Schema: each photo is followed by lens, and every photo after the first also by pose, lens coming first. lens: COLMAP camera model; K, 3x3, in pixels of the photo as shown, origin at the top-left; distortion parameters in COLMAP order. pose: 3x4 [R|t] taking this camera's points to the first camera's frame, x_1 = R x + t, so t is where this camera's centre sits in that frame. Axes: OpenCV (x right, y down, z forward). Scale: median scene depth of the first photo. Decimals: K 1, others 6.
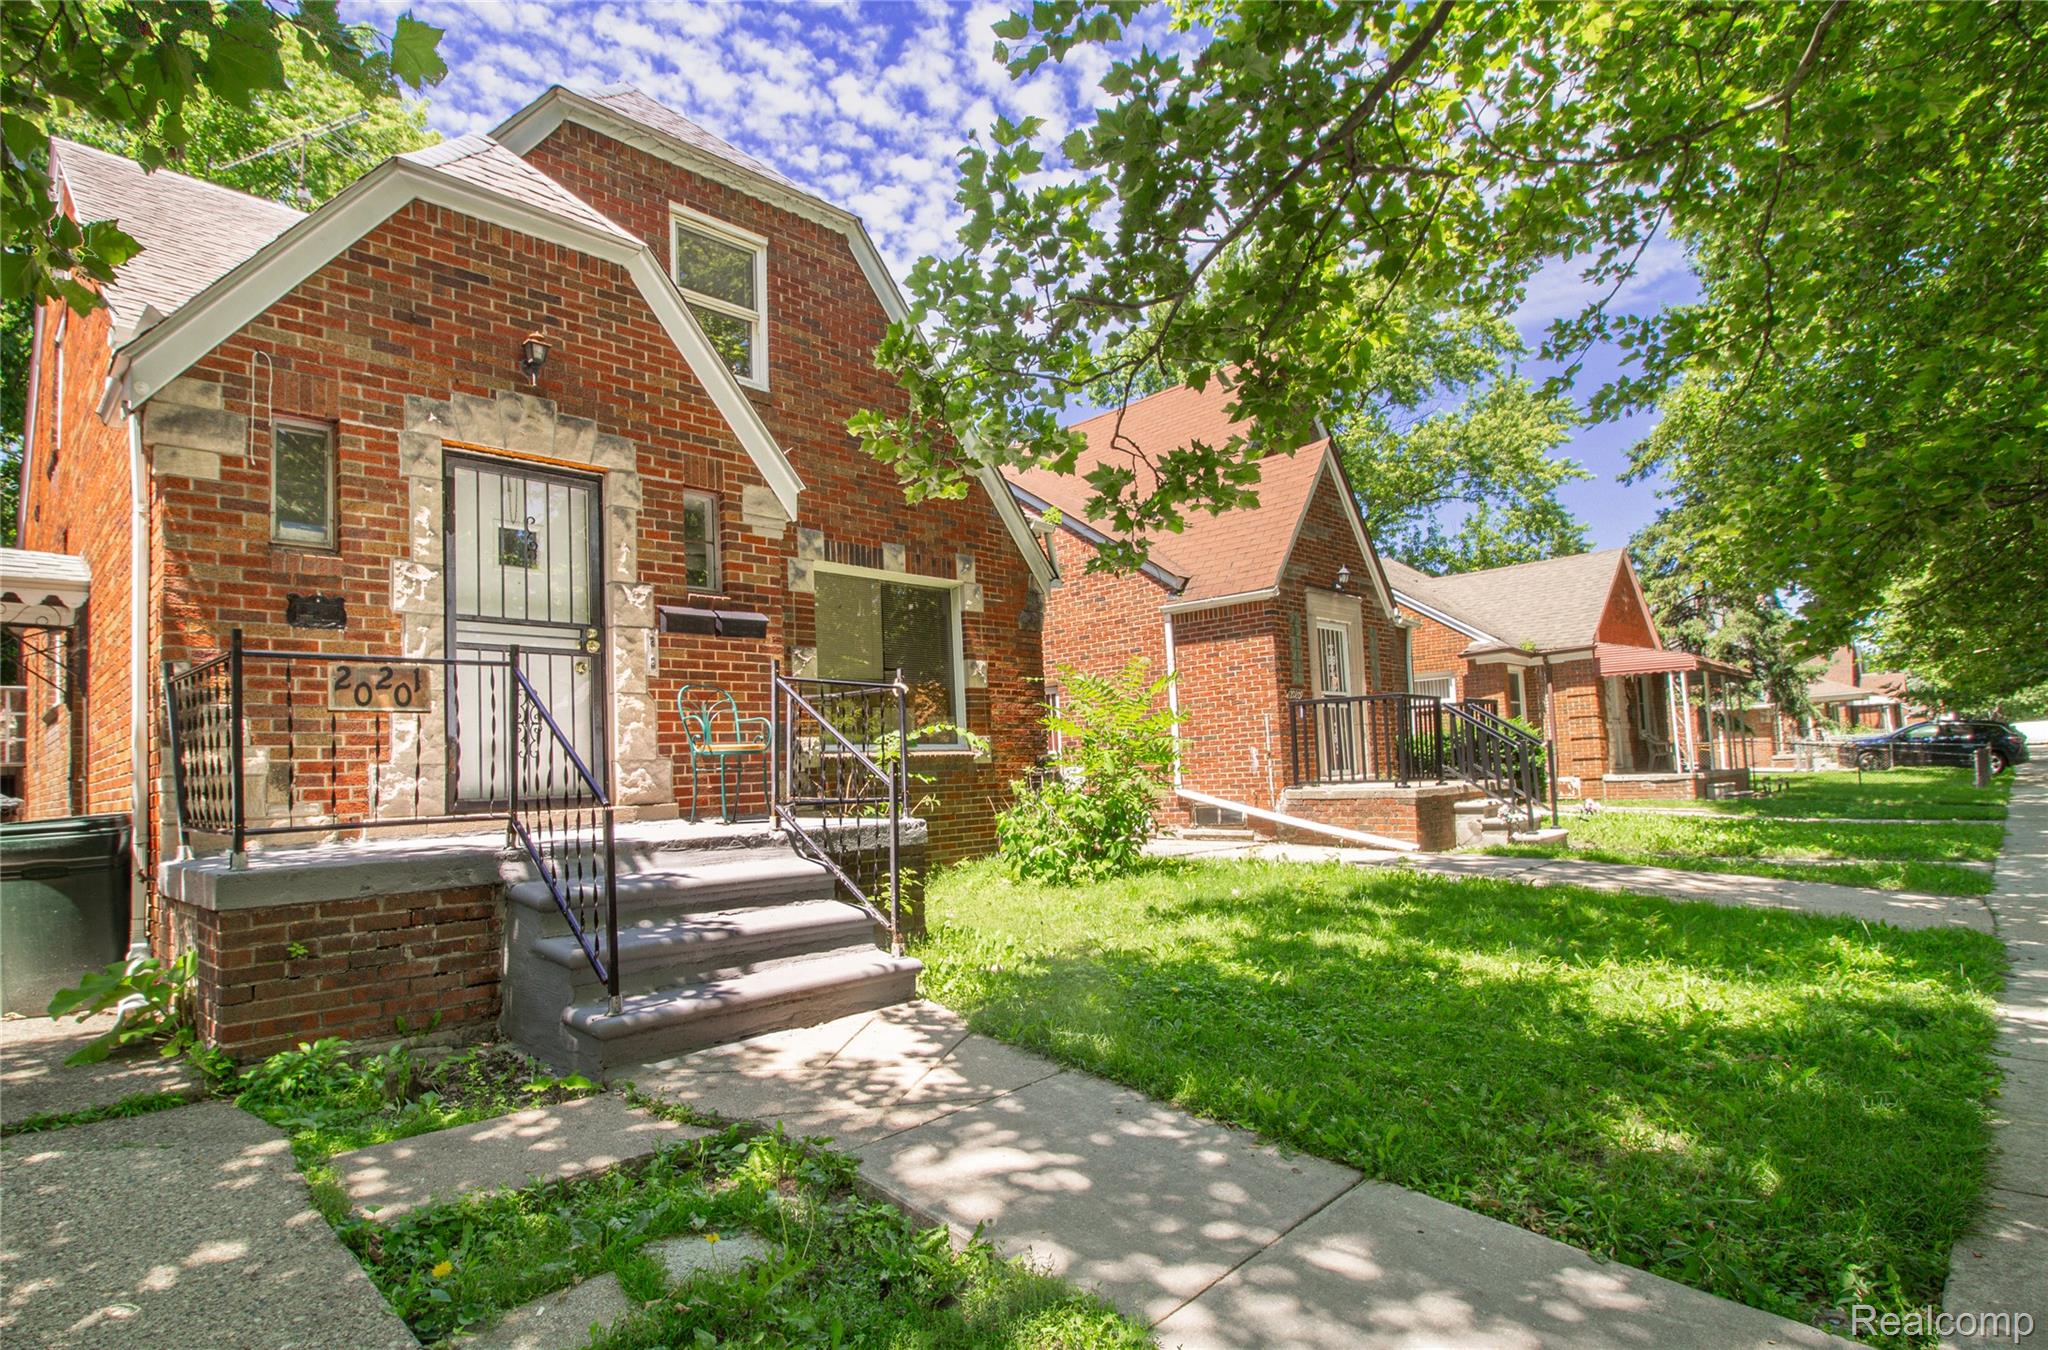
lens RADIAL K [[942.1, 0, 1025.1], [0, 942.1, 677.6], [0, 0, 1]] dist [-0.002126, -0.000794]
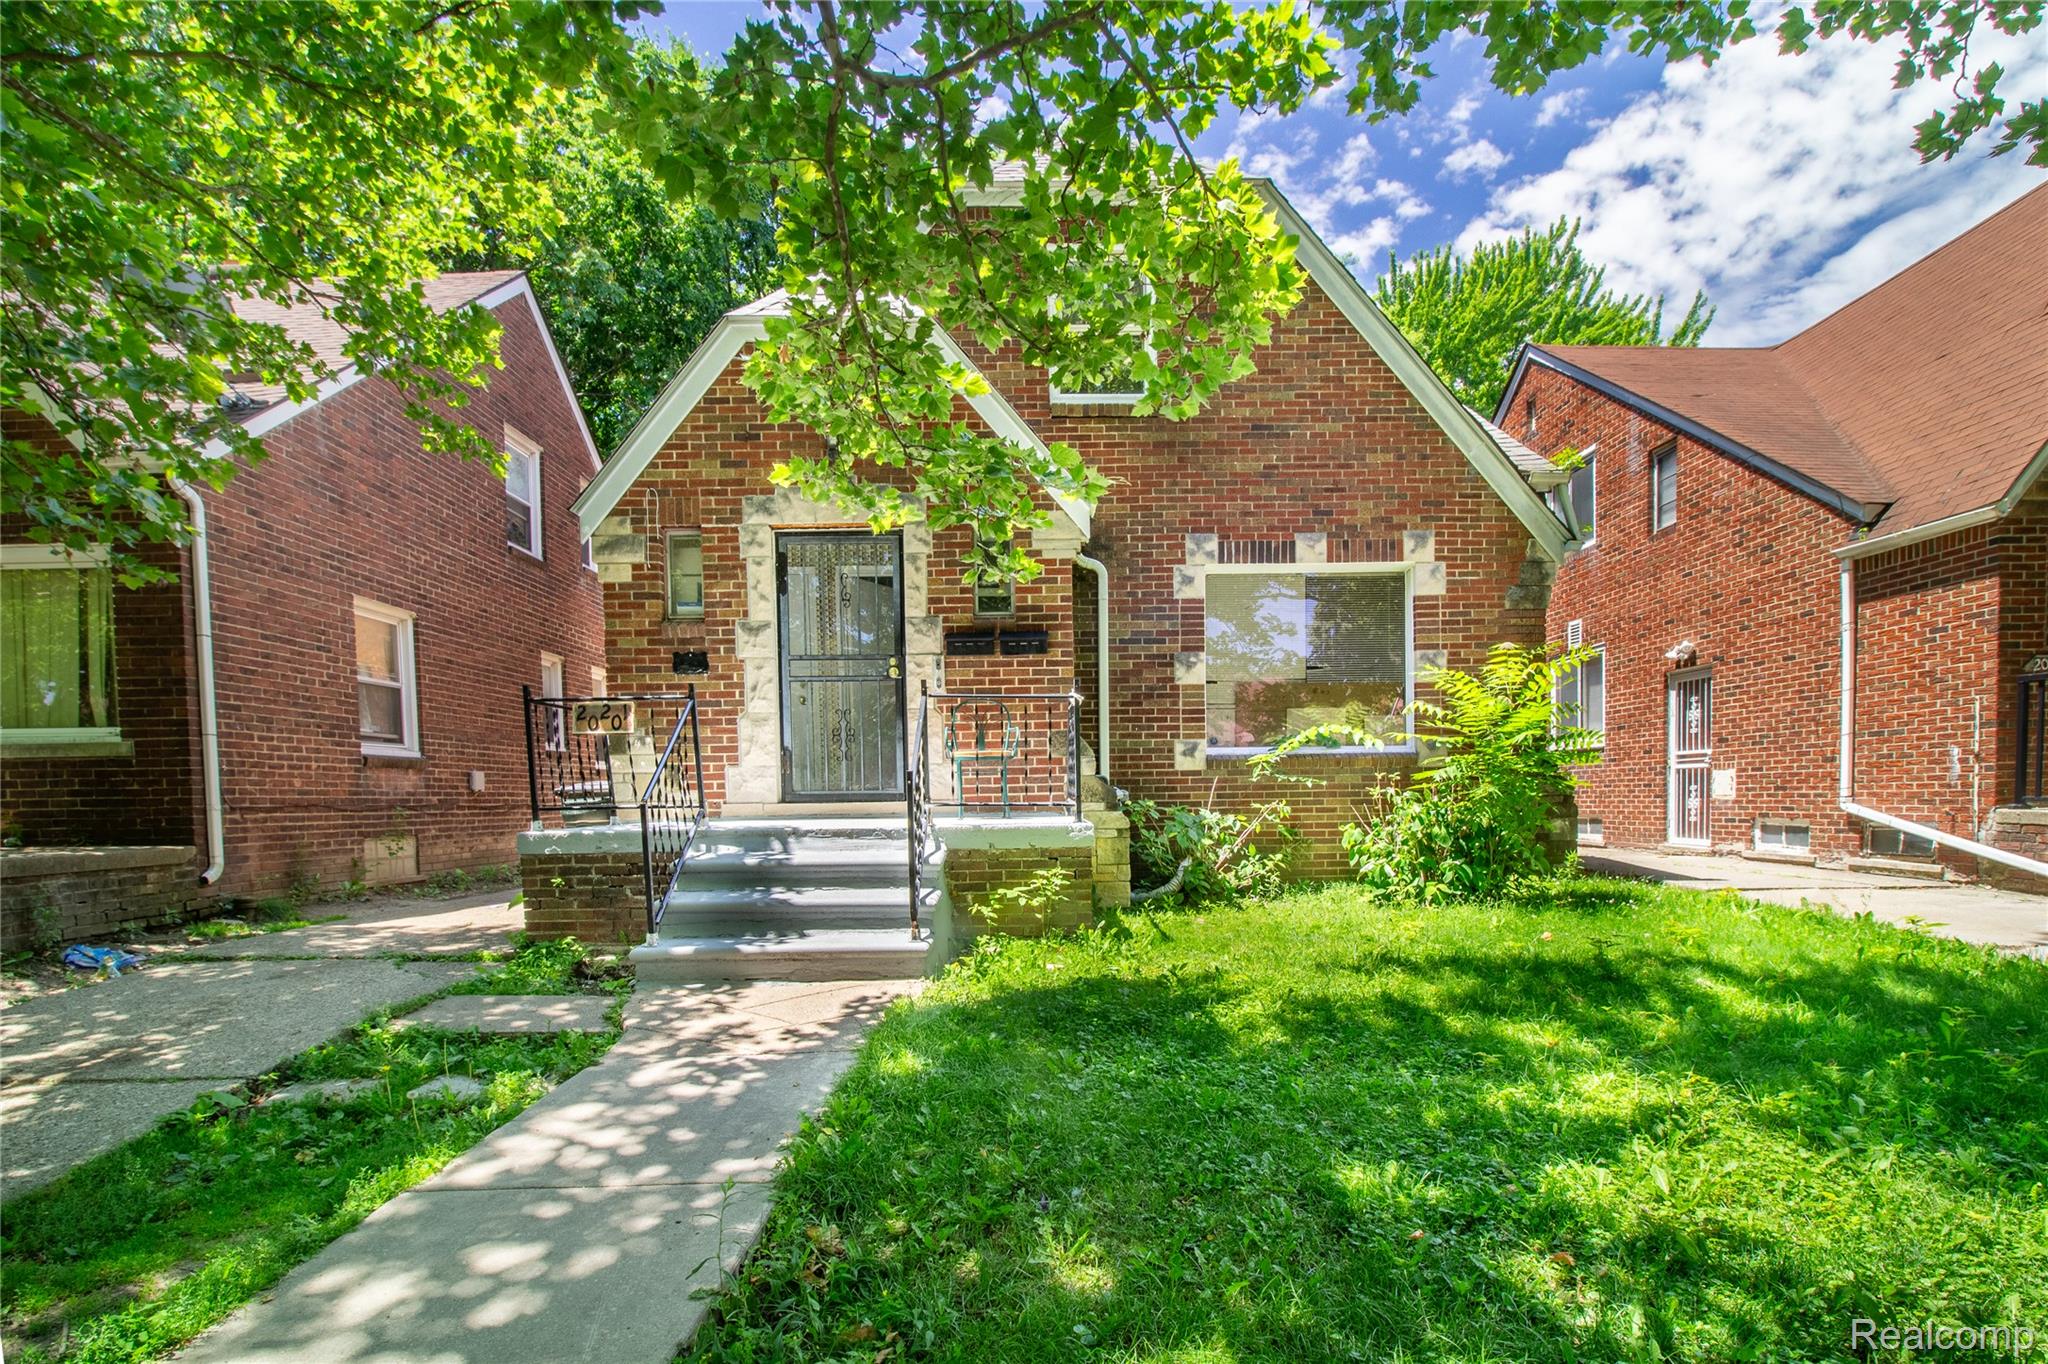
lens RADIAL K [[946.6, 0, 1044.9], [0, 946.6, 784.6], [0, 0, 1]] dist [0.001845, 0.000152]
pose [[0.773736, 0.022805, -0.633097, 0.446351], [0.051193, 0.993833, 0.098364, 0.001336], [0.631436, -0.108517, 0.767797, 0.140466]]
